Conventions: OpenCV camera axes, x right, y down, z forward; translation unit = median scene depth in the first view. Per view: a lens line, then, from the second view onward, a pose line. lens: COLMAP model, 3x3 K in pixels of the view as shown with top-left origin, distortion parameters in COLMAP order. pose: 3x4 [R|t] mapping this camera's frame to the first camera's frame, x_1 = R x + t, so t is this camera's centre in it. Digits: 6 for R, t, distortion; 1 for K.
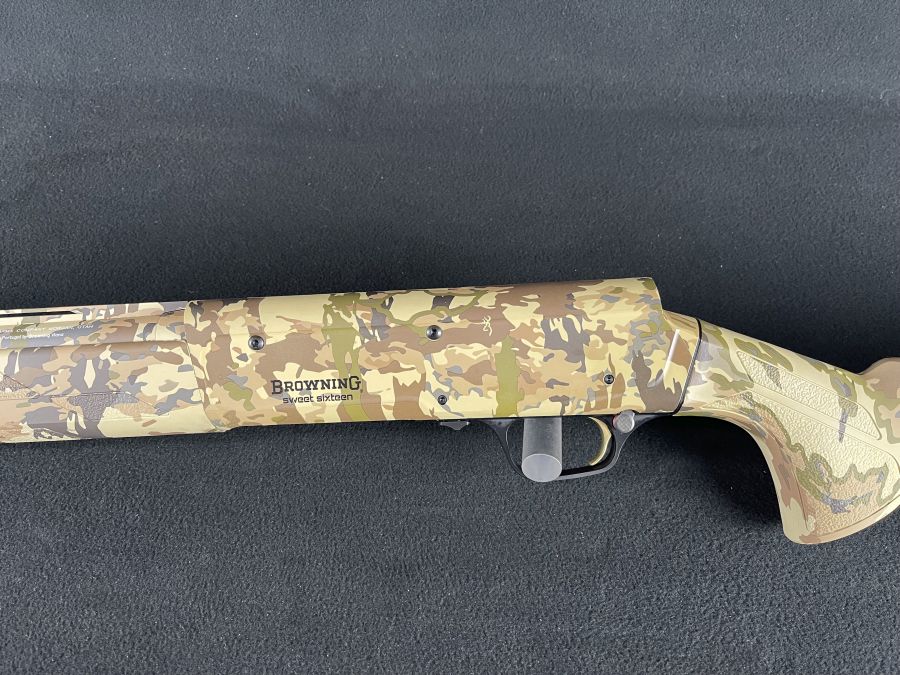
lens RADIAL K [[688.6, 0, 447.7], [0, 688.6, 344.0], [0, 0, 1]] dist [0.027916, -0.057794]
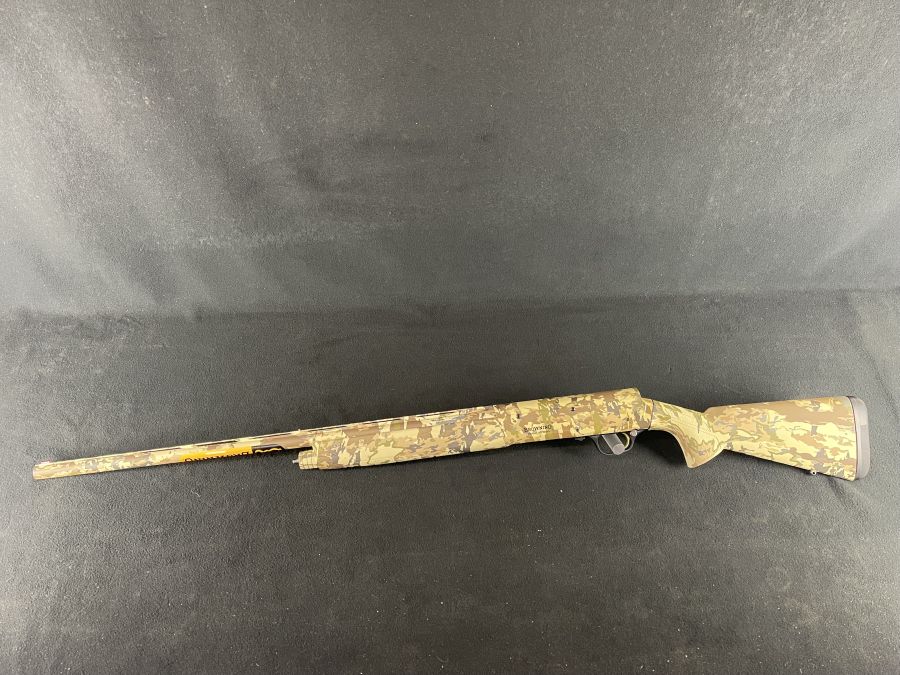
lens RADIAL K [[688.6, 0, 449.2], [0, 688.6, 337.8], [0, 0, 1]] dist [0.027916, -0.057794]
pose [[0.994760, -0.064380, 0.079417, -0.829870], [0.076843, 0.983217, -0.165468, 0.143687], [-0.067431, 0.170704, 0.983012, -2.188445]]
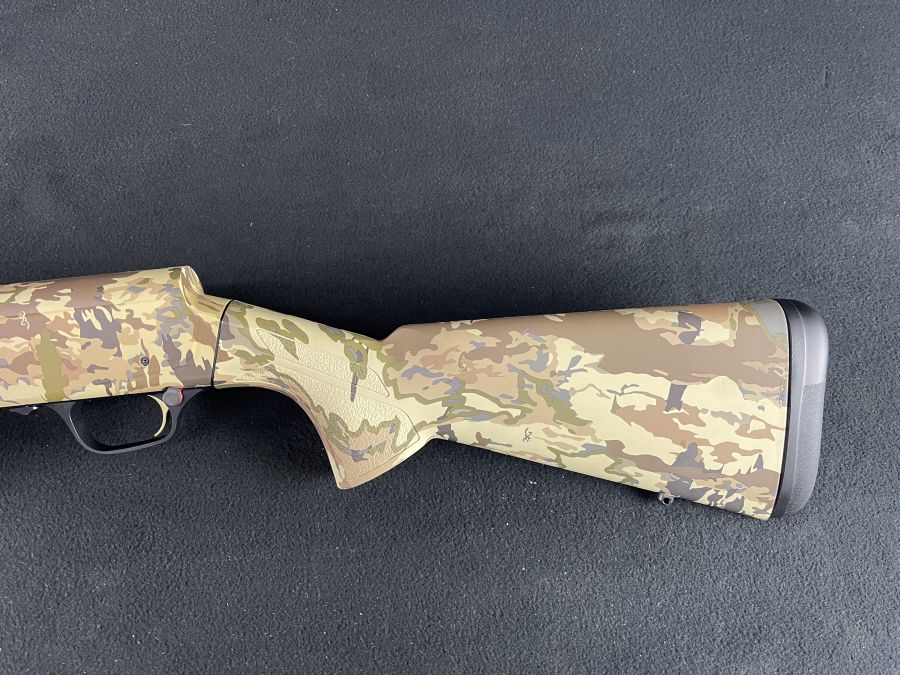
lens RADIAL K [[688.6, 0, 470.6], [0, 688.6, 346.2], [0, 0, 1]] dist [0.027916, -0.057794]
pose [[0.990977, -0.067520, 0.115779, 0.620859], [0.058791, 0.995279, 0.077218, -0.028361], [-0.120446, -0.069715, 0.990269, -0.164548]]
